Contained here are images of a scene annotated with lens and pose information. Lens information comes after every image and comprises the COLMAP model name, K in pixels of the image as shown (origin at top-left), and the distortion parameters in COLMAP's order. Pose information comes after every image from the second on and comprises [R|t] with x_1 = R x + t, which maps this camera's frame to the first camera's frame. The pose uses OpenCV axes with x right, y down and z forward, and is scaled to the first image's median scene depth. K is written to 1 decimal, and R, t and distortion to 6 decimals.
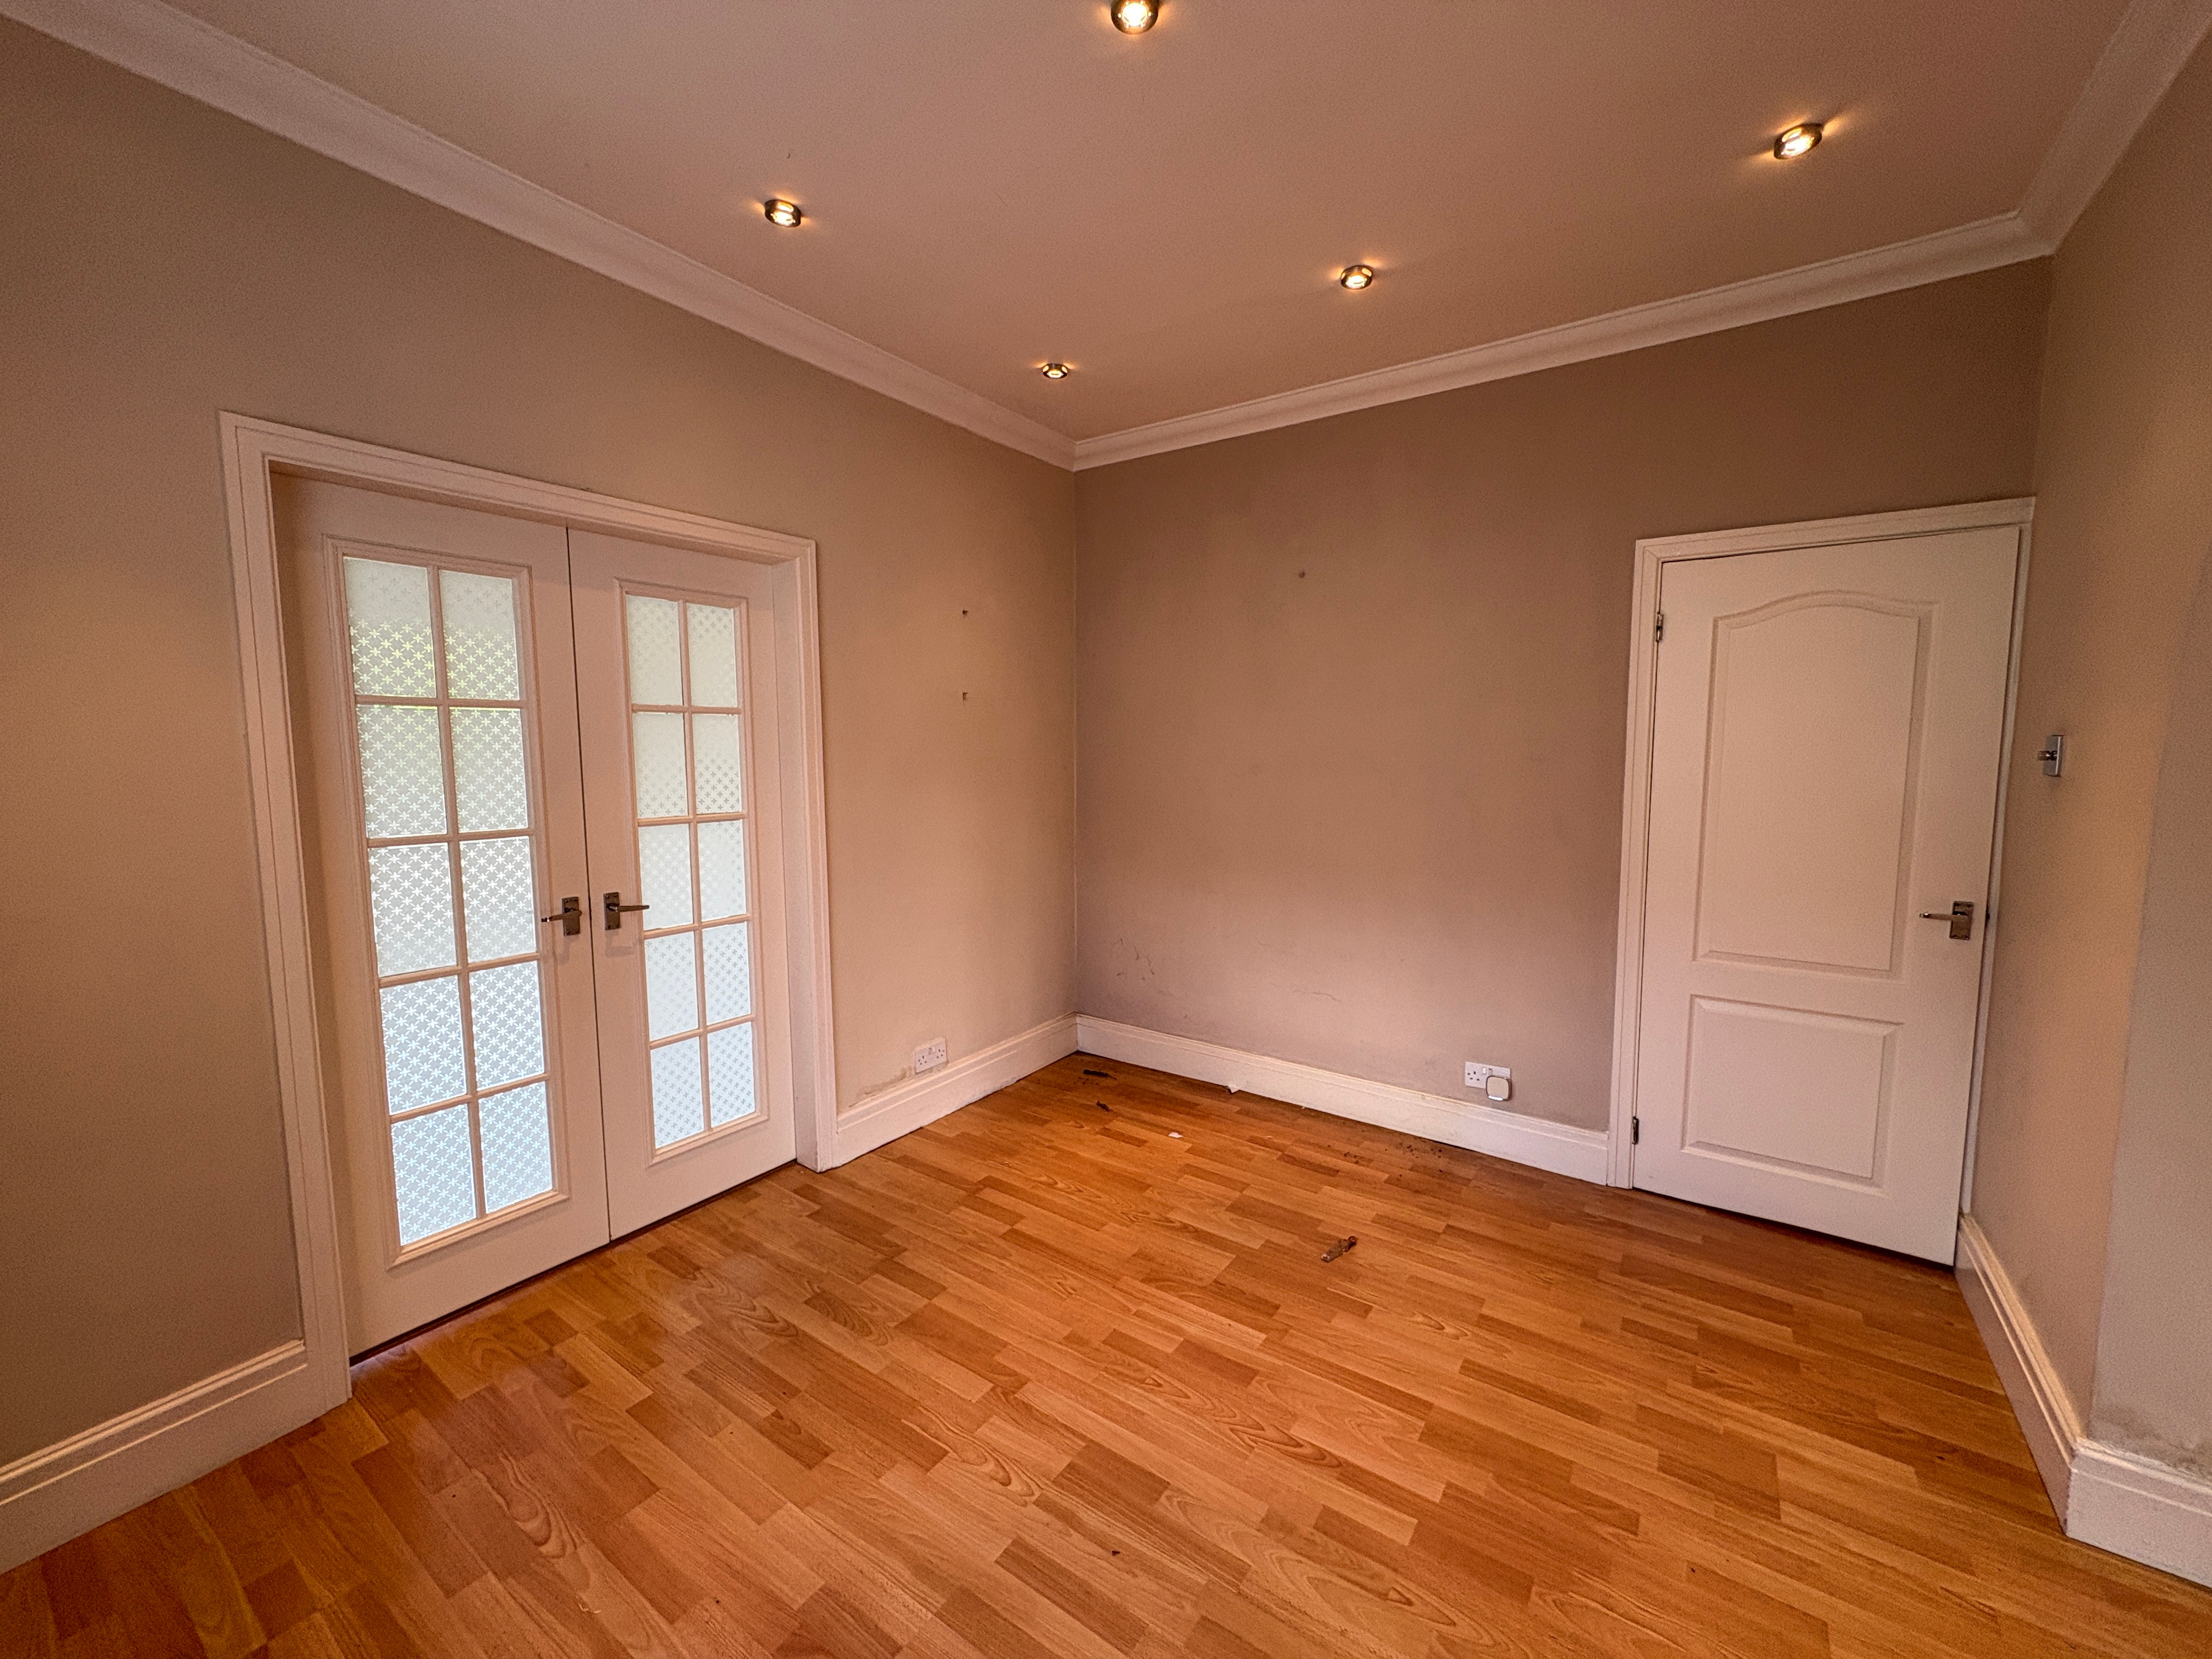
lens RADIAL K [[885.3, 0, 1106.0], [0, 885.3, 829.5], [0, 0, 1]] dist [0.000425, 0.000175]
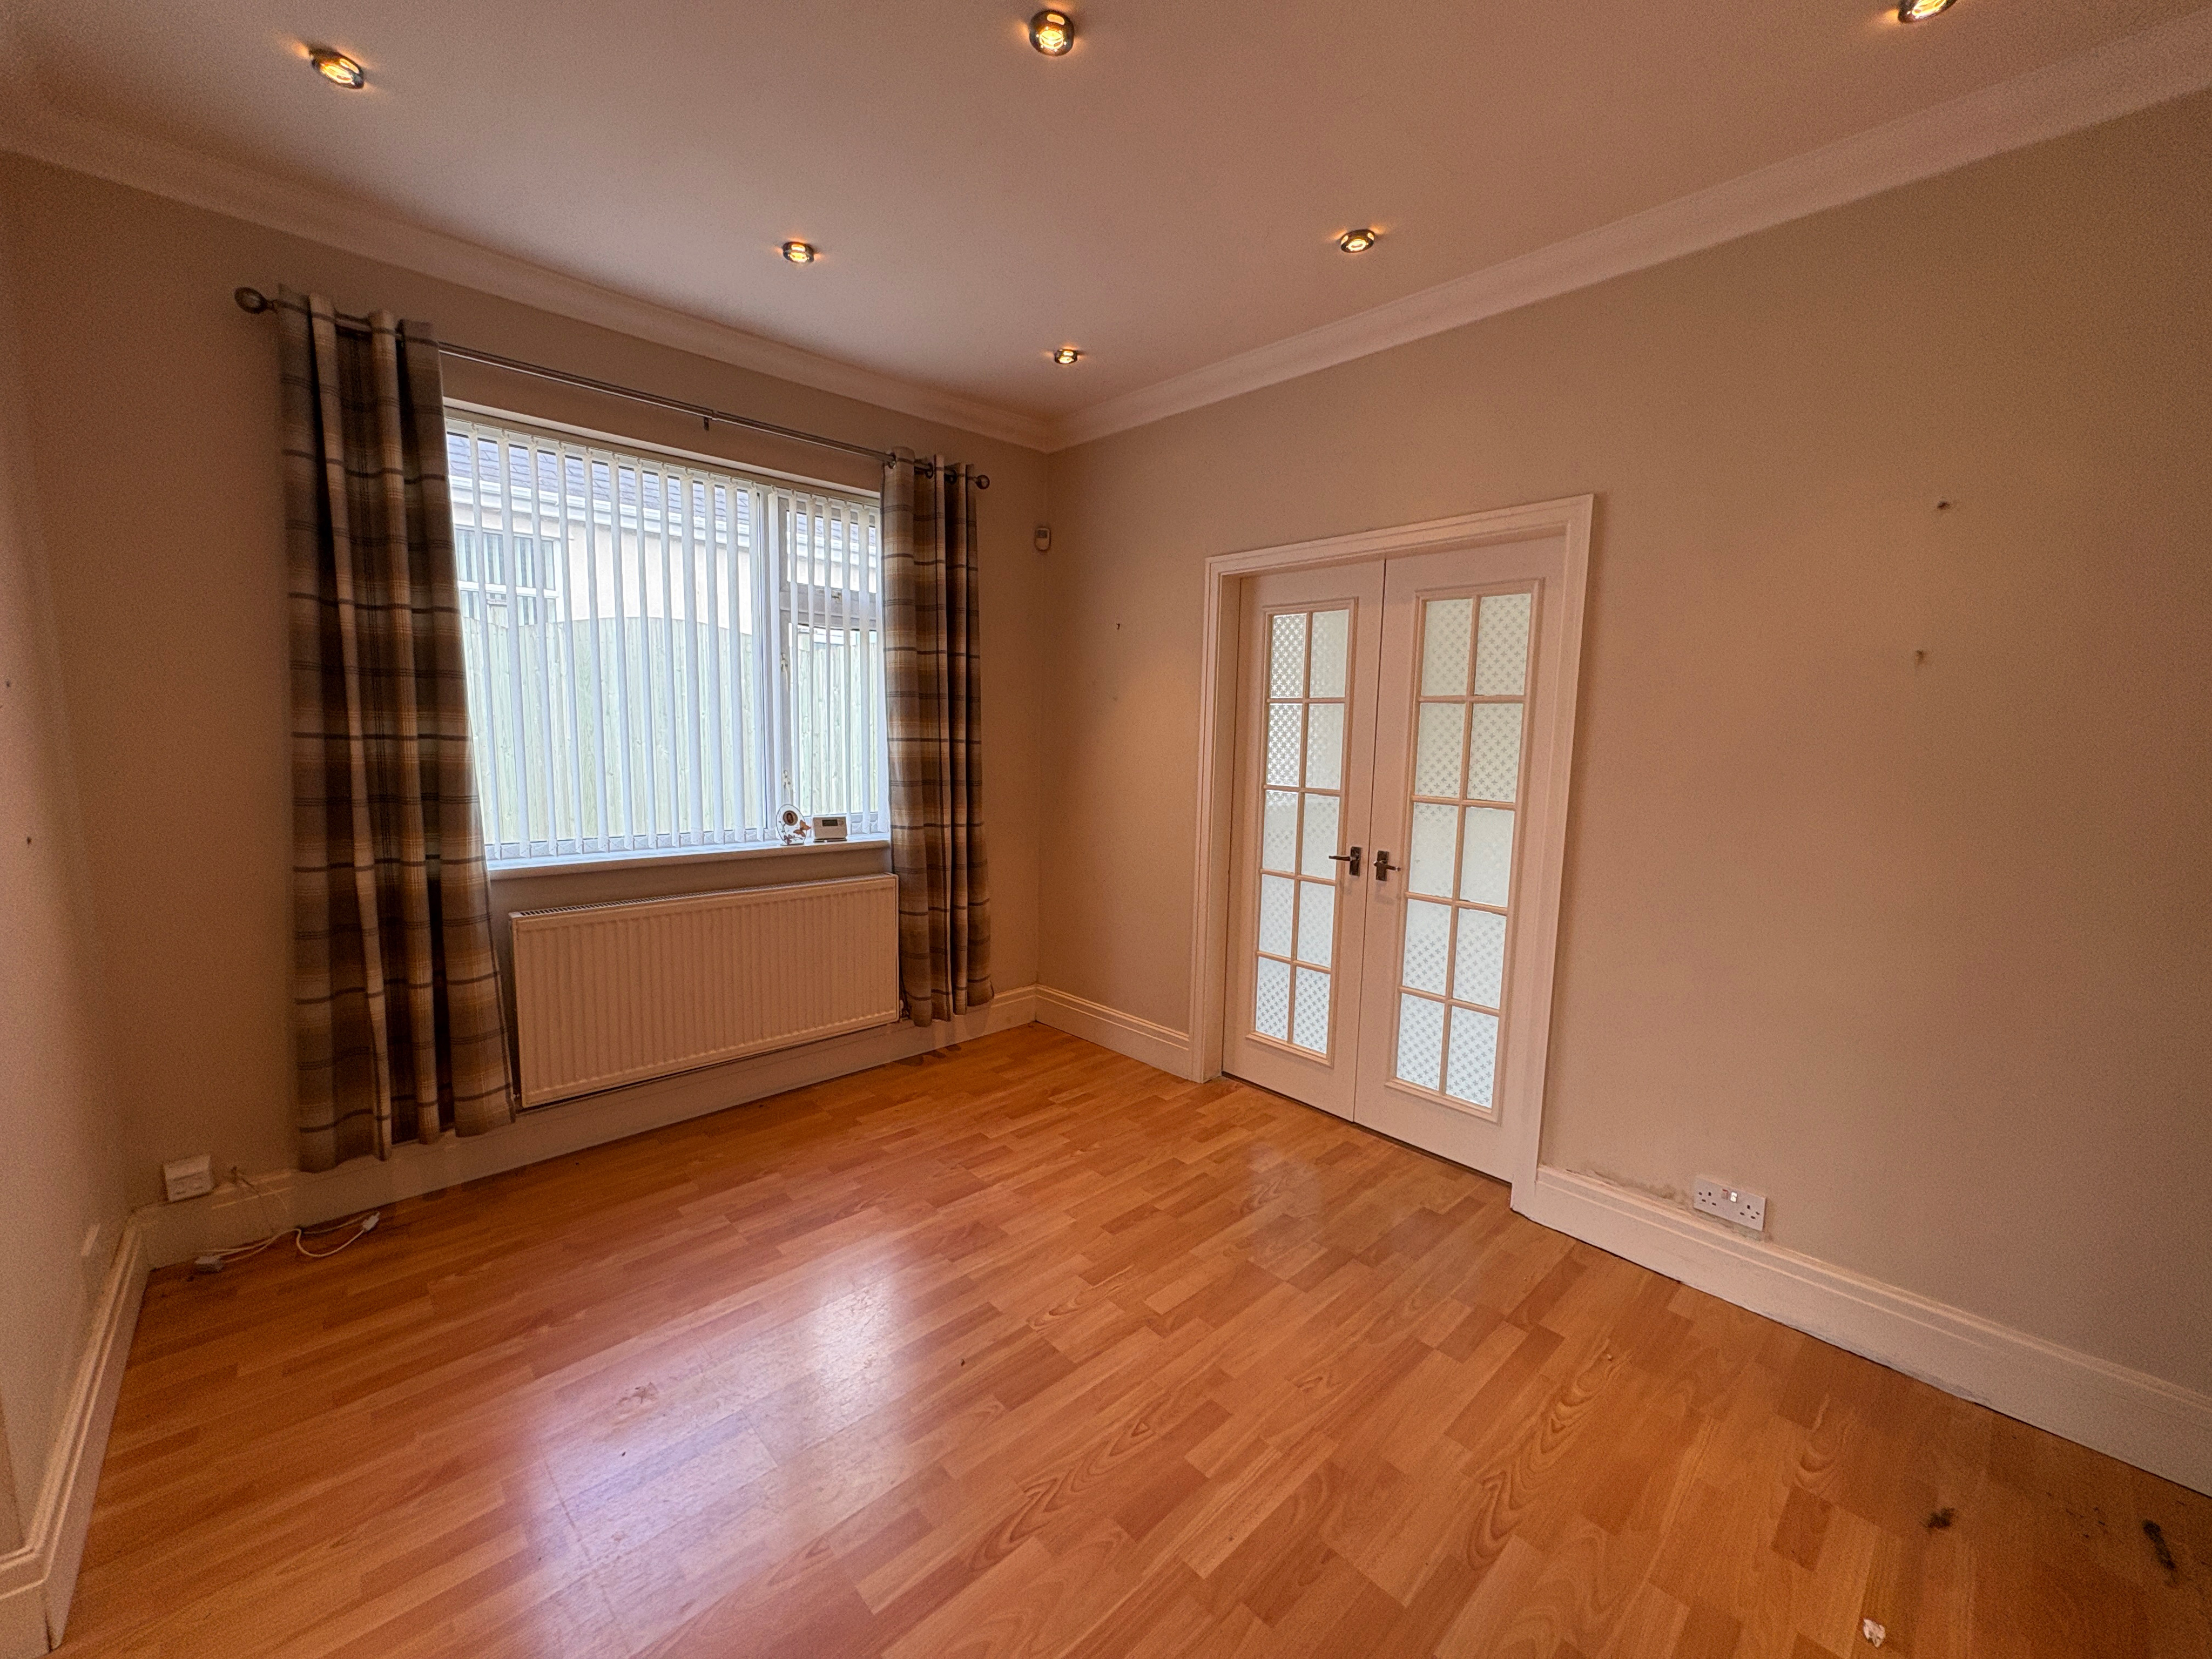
lens RADIAL K [[877.0, 0, 1106.0], [0, 877.0, 829.5], [0, 0, 1]] dist [-0.001843, 0.000215]
pose [[-0.212747, 0.114216, -0.970409, 0.714517], [-0.115479, 0.983245, 0.141044, -0.086656], [0.970259, 0.142069, -0.195993, 0.871581]]
